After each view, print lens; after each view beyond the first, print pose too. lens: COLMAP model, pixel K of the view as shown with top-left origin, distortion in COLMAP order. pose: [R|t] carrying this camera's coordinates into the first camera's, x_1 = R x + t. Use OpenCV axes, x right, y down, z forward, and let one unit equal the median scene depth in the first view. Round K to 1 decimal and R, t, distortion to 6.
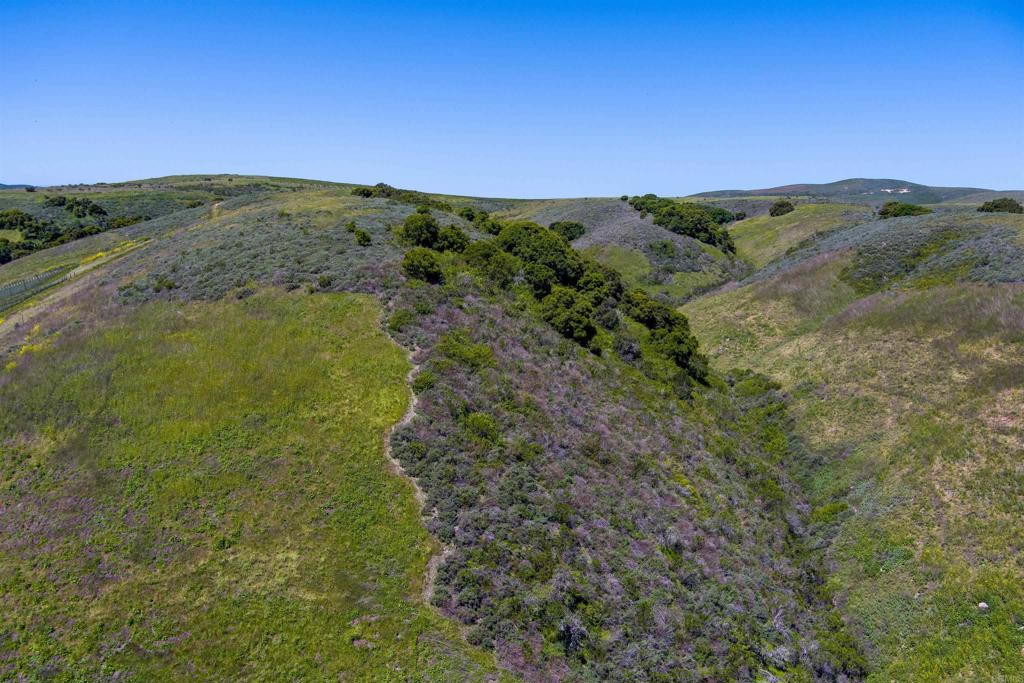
lens RADIAL K [[831.1, 0, 512.0], [0, 831.1, 341.5], [0, 0, 1]] dist [-0.085508, 0.051596]
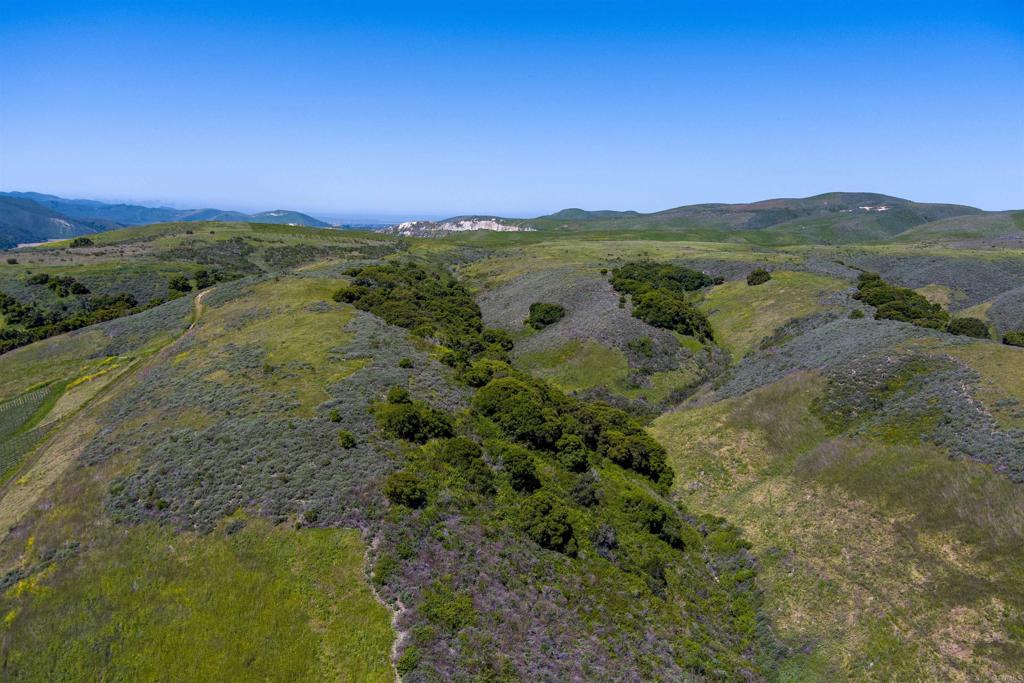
lens RADIAL K [[831.1, 0, 512.0], [0, 831.1, 341.5], [0, 0, 1]] dist [-0.085508, 0.051596]
pose [[0.999772, -0.008344, 0.019676, 0.005654], [0.008328, 0.999965, 0.000894, -0.201891], [-0.019683, -0.000730, 0.999806, -0.030288]]
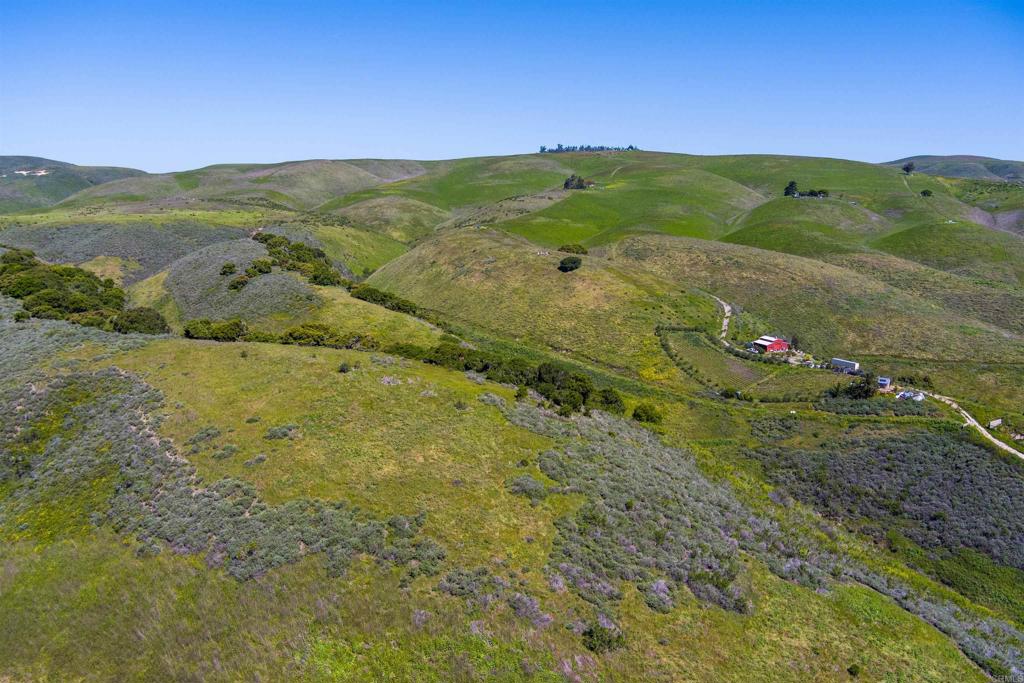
lens RADIAL K [[831.1, 0, 512.0], [0, 831.1, 341.5], [0, 0, 1]] dist [-0.085508, 0.051596]
pose [[0.580487, -0.169079, 0.796522, 0.238207], [0.132441, 0.984783, 0.112522, -0.245360], [-0.803427, 0.040175, 0.594047, 0.319865]]
